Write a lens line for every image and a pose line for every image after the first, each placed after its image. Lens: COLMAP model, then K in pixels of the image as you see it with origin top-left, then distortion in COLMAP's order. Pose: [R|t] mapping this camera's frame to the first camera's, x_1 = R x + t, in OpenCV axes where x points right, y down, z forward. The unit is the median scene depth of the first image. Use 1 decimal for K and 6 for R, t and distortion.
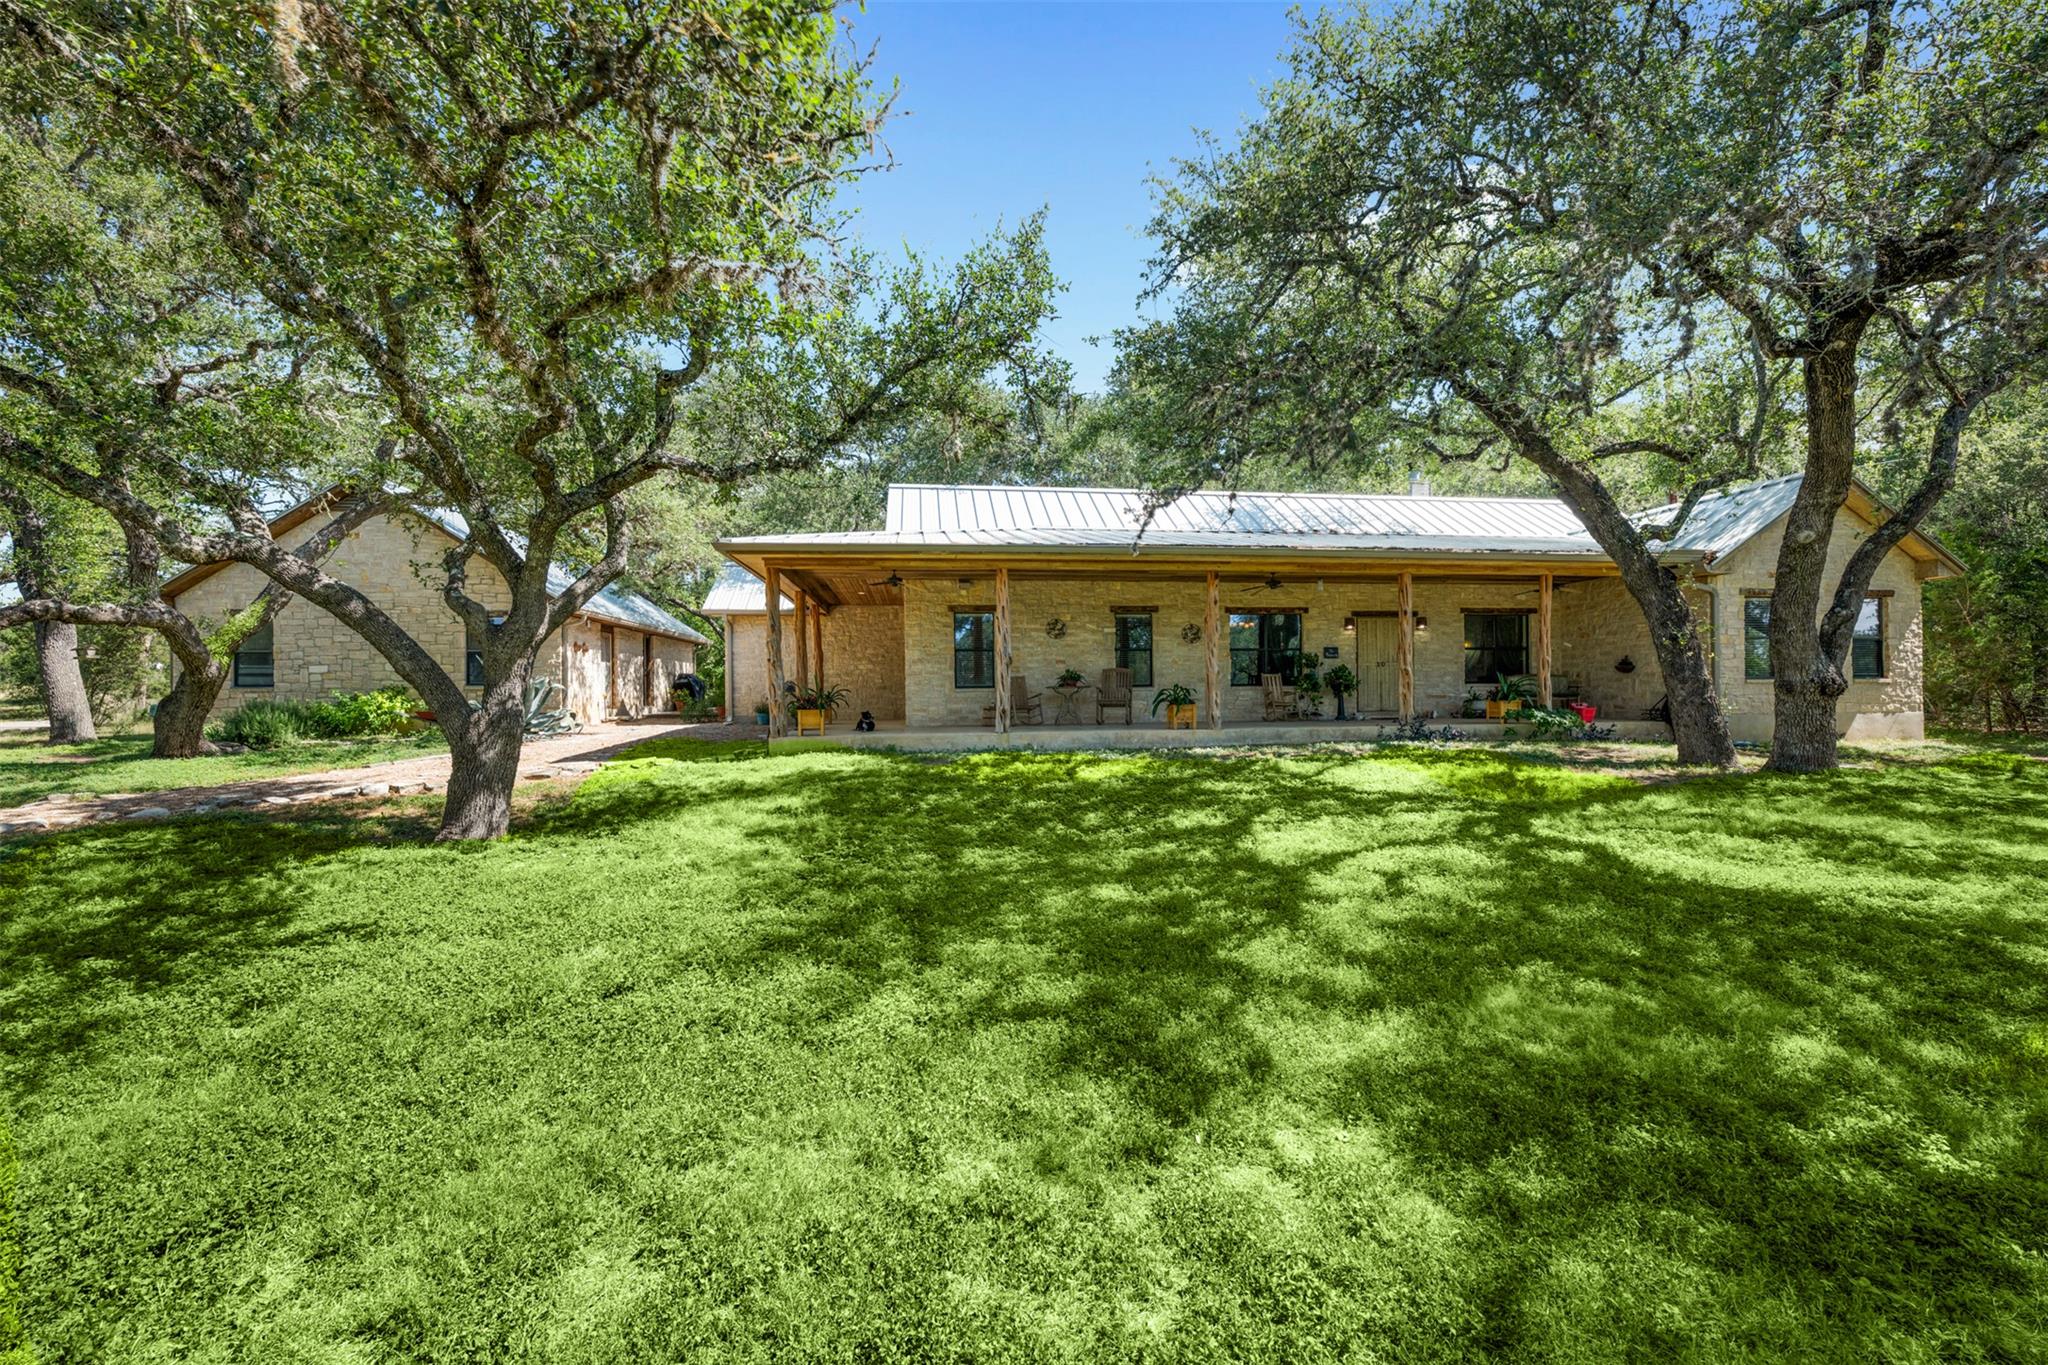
lens RADIAL K [[808.8, 0, 1026.8], [0, 808.8, 681.4], [0, 0, 1]] dist [0.001000, 0.000091]
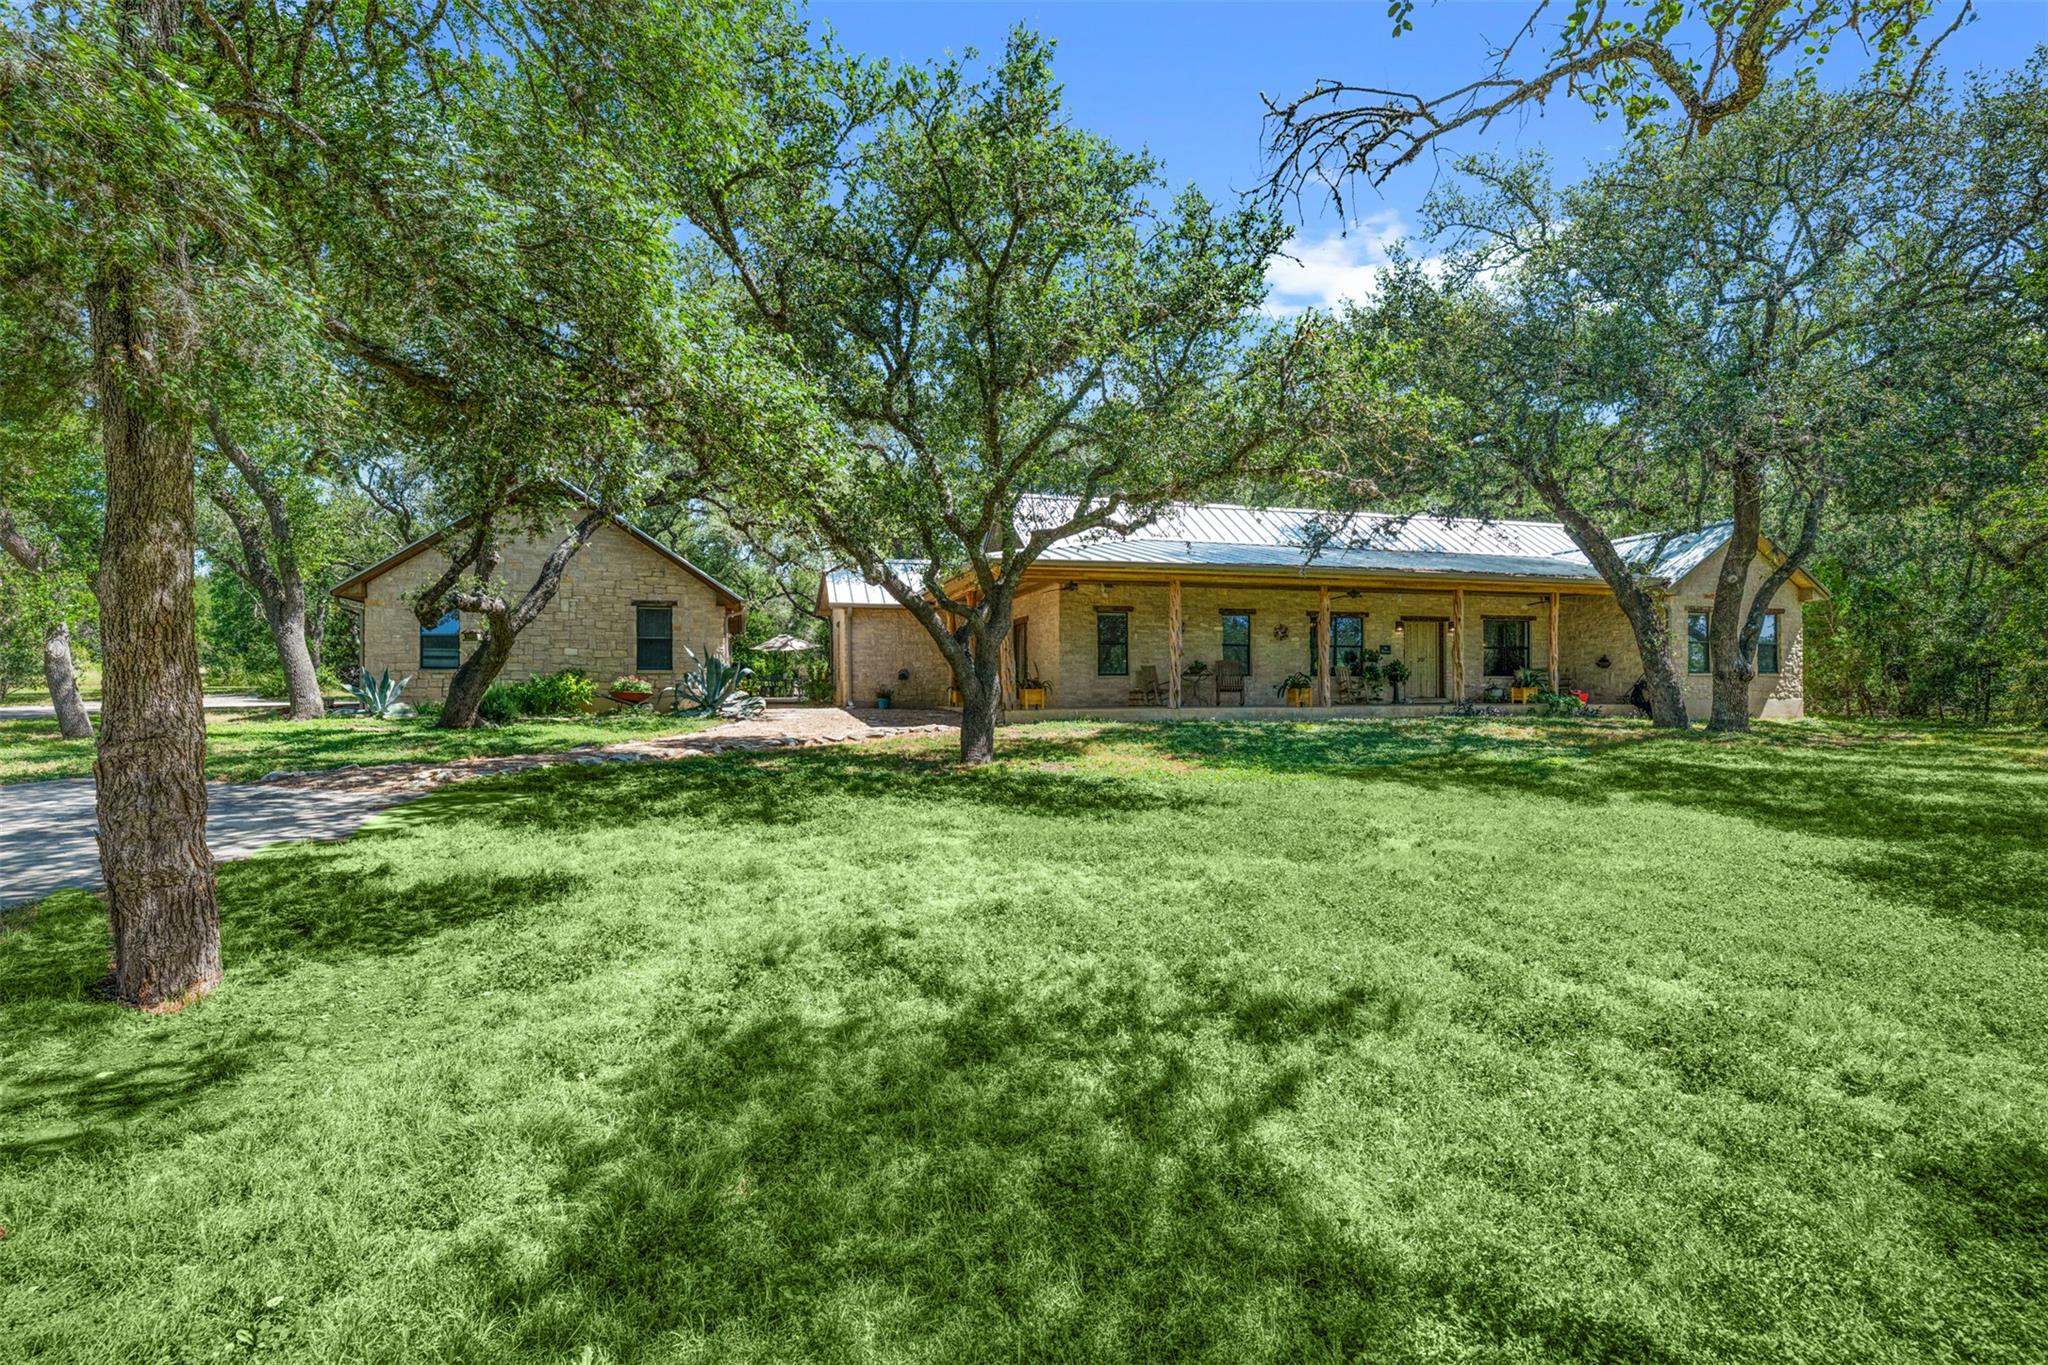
lens RADIAL K [[980.9, 0, 1013.6], [0, 980.9, 682.2], [0, 0, 1]] dist [-0.000402, -0.000555]
pose [[0.989441, 0.008591, 0.144681, -0.450516], [-0.008788, 0.999961, 0.000719, 0.020387], [-0.144670, -0.001983, 0.989478, -0.443596]]
